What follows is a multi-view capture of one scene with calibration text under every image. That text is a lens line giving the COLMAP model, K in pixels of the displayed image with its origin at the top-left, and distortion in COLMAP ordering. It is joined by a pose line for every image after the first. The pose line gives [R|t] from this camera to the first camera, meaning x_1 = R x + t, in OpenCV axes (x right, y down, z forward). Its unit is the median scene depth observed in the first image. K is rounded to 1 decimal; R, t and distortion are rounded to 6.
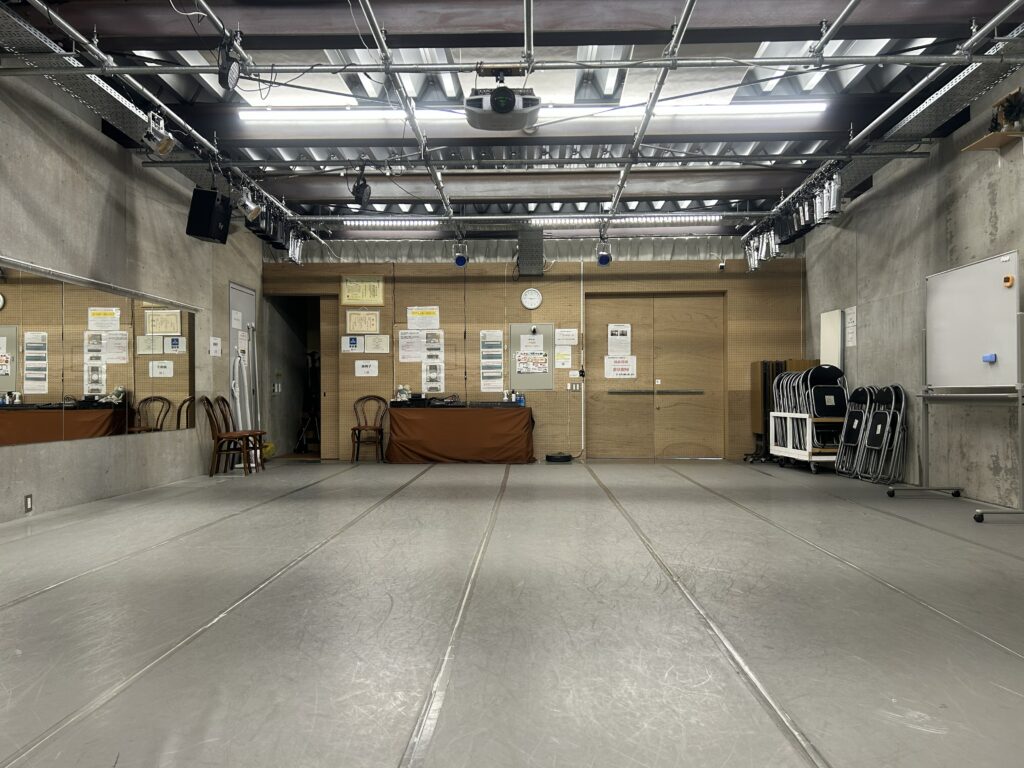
lens RADIAL K [[780.8, 0, 512.0], [0, 780.8, 384.0], [0, 0, 1]] dist [0.010045, 0.002492]
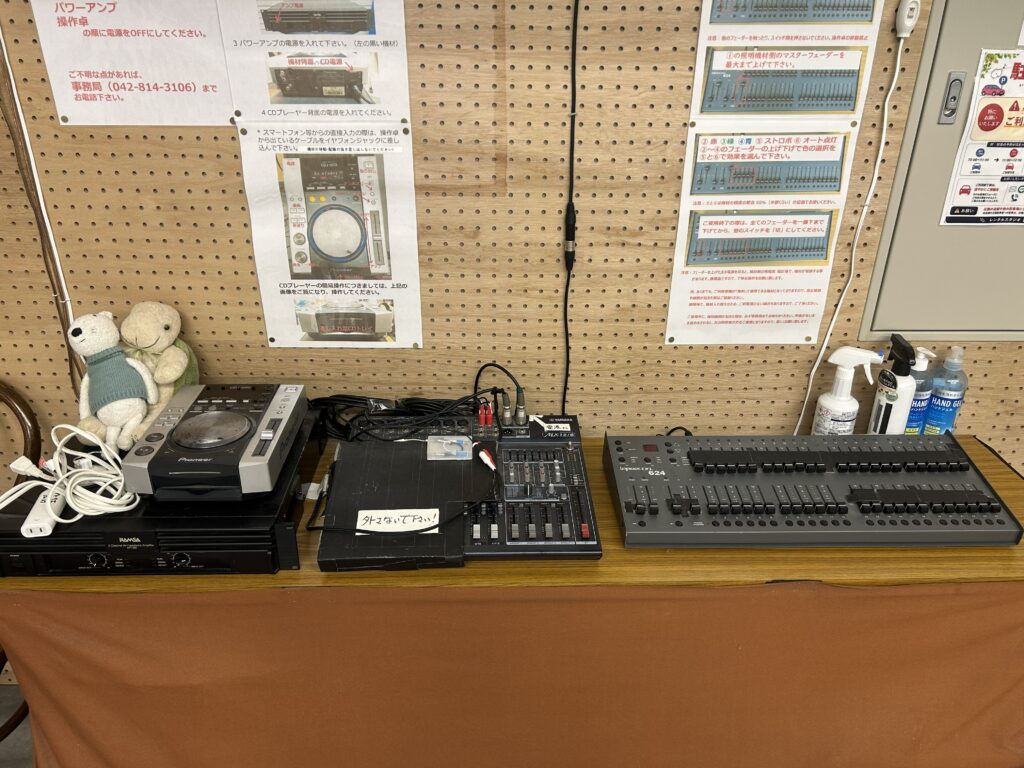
lens RADIAL K [[780.8, 0, 512.0], [0, 780.8, 384.0], [0, 0, 1]] dist [0.010045, 0.002492]
pose [[0.998975, -0.008556, 0.044445, -0.076271], [-0.012459, 0.892046, 0.451772, -0.049719], [-0.043512, -0.451863, 0.891025, 0.864715]]
